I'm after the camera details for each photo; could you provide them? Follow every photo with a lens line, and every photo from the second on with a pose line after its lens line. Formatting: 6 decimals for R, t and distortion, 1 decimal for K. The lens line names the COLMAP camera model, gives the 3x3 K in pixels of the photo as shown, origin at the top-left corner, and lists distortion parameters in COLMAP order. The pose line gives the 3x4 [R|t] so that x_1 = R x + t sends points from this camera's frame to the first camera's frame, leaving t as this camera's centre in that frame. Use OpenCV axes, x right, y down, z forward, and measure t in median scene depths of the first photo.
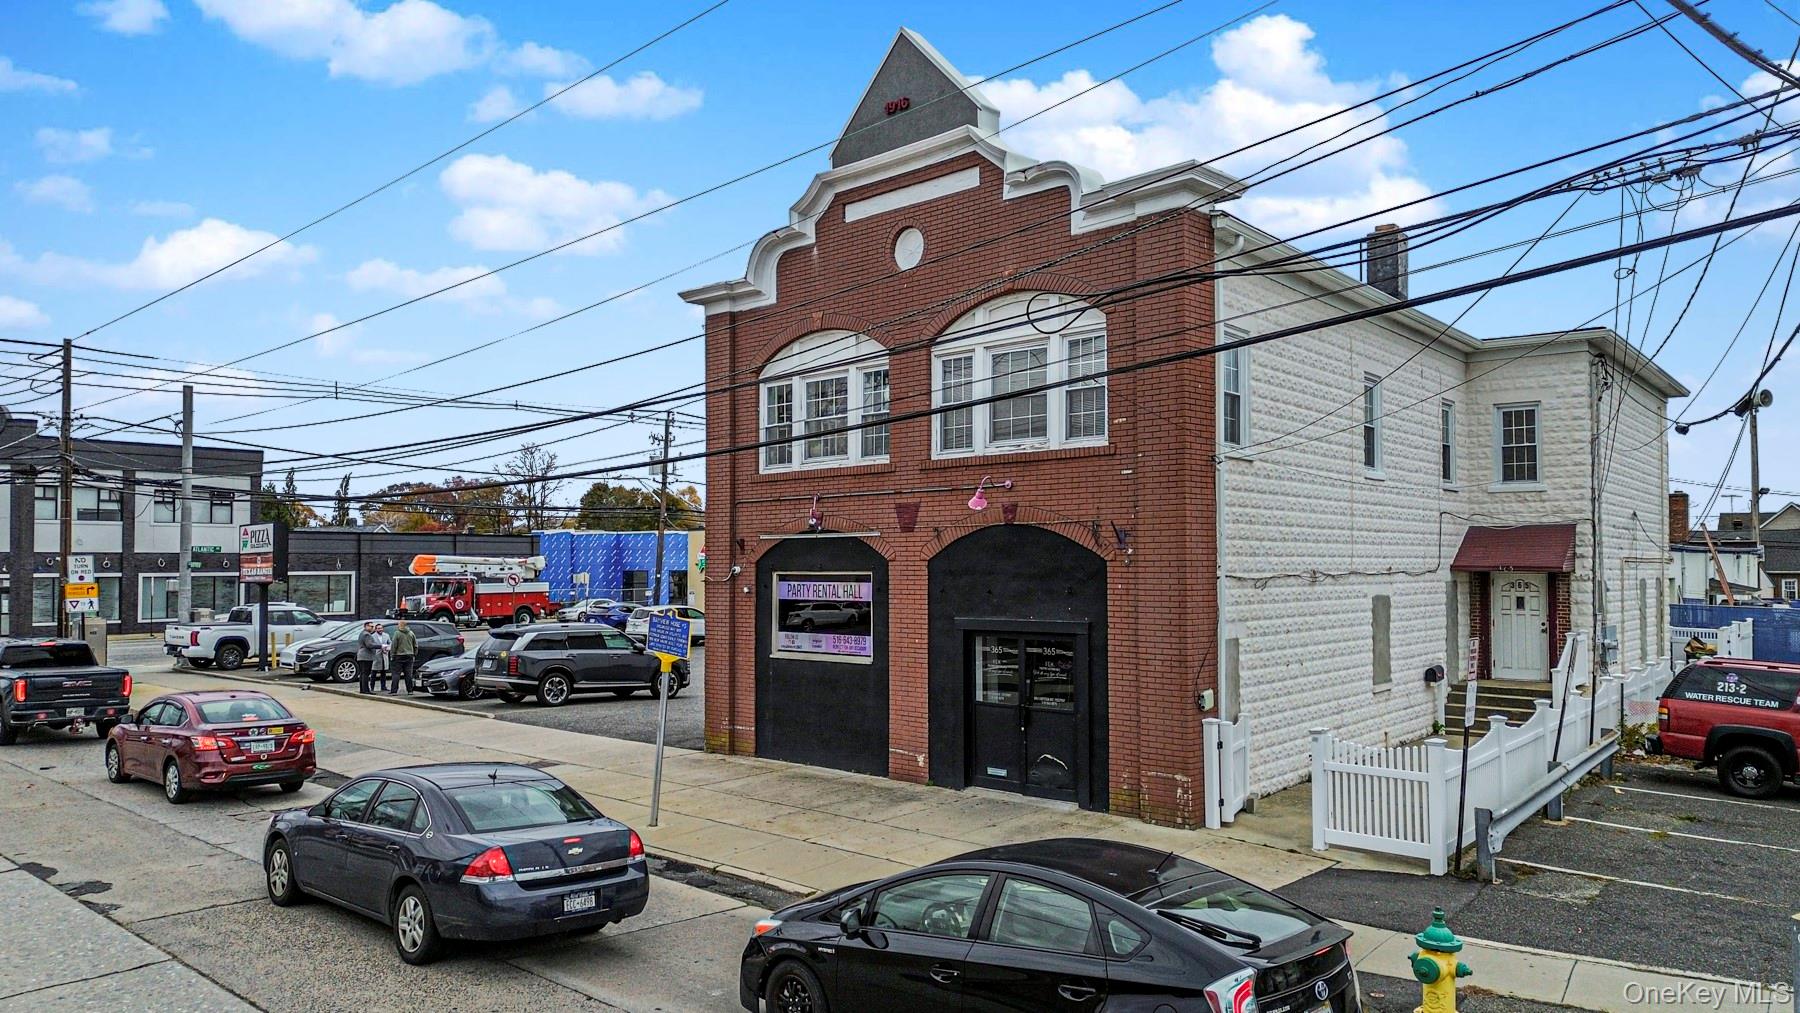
lens RADIAL K [[1262.7, 0, 897.4], [0, 1262.7, 551.3], [0, 0, 1]] dist [0.027512, -0.002317]
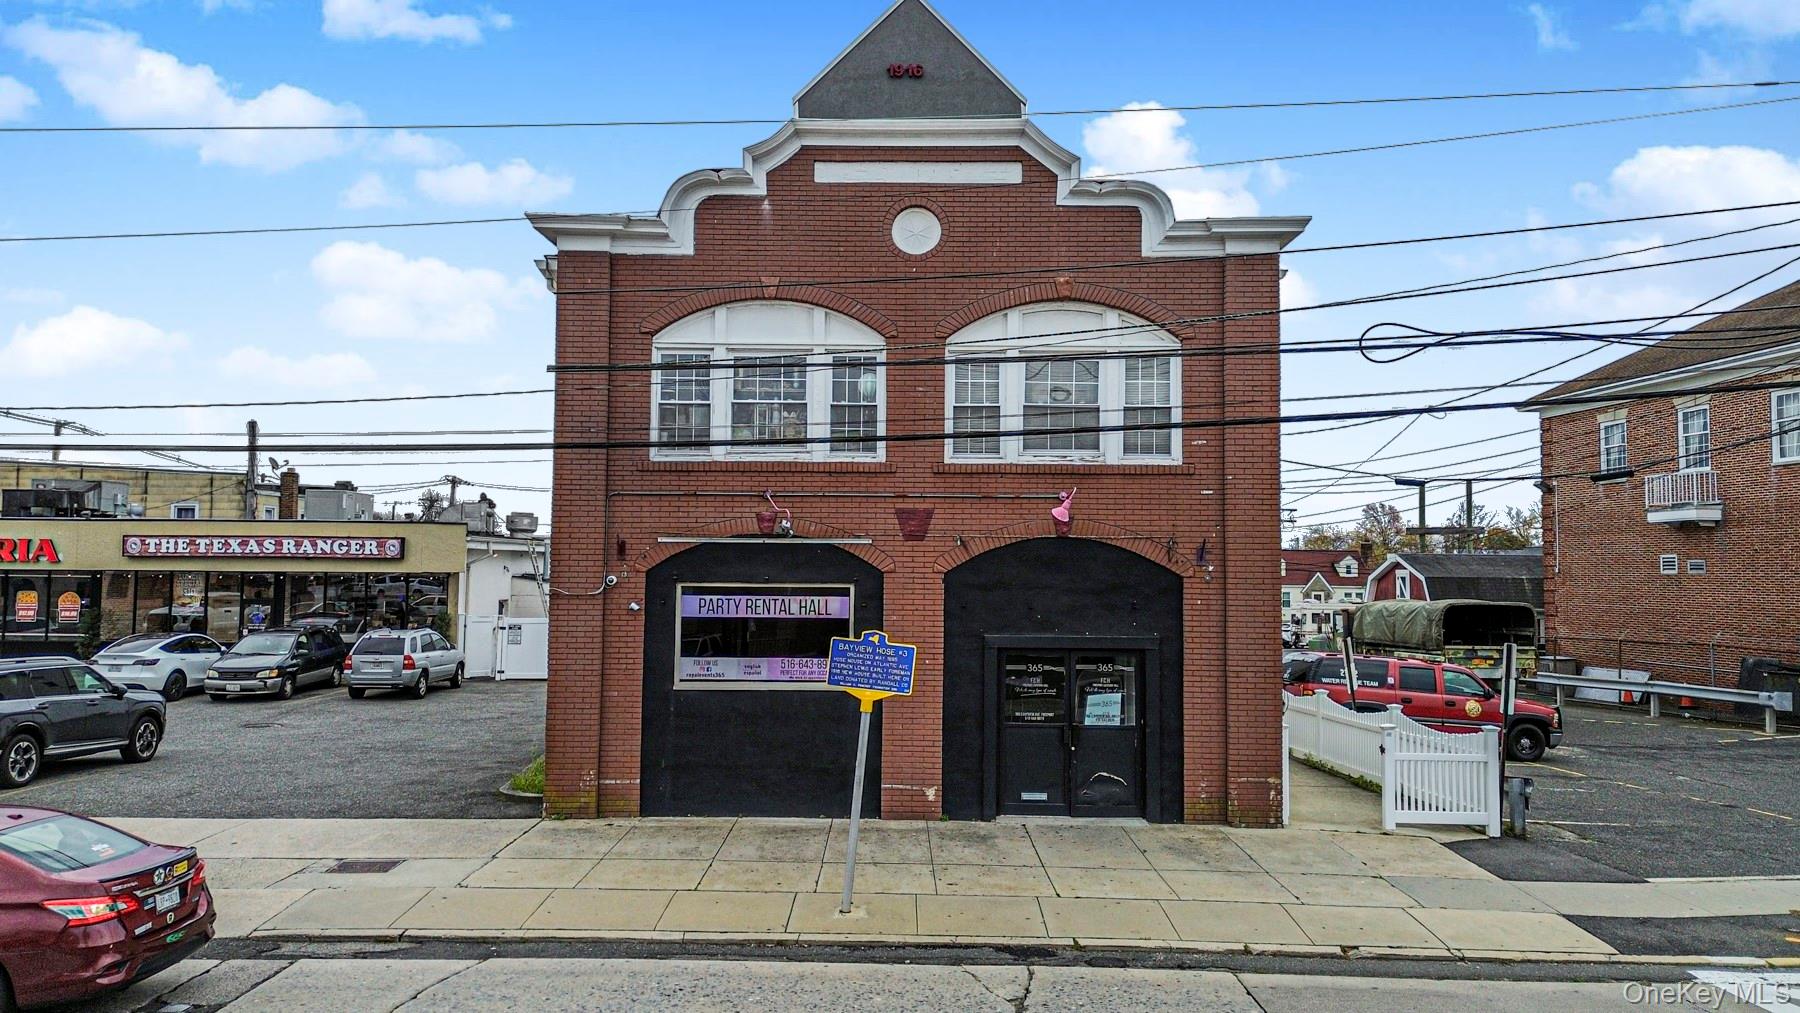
lens RADIAL K [[1239.5, 0, 851.7], [0, 1239.5, 519.5], [0, 0, 1]] dist [0.038934, -0.028690]
pose [[0.730264, 0.040193, 0.681982, -0.619379], [-0.020275, 0.999103, -0.037172, 0.003237], [-0.682864, 0.013319, 0.730424, 0.377553]]
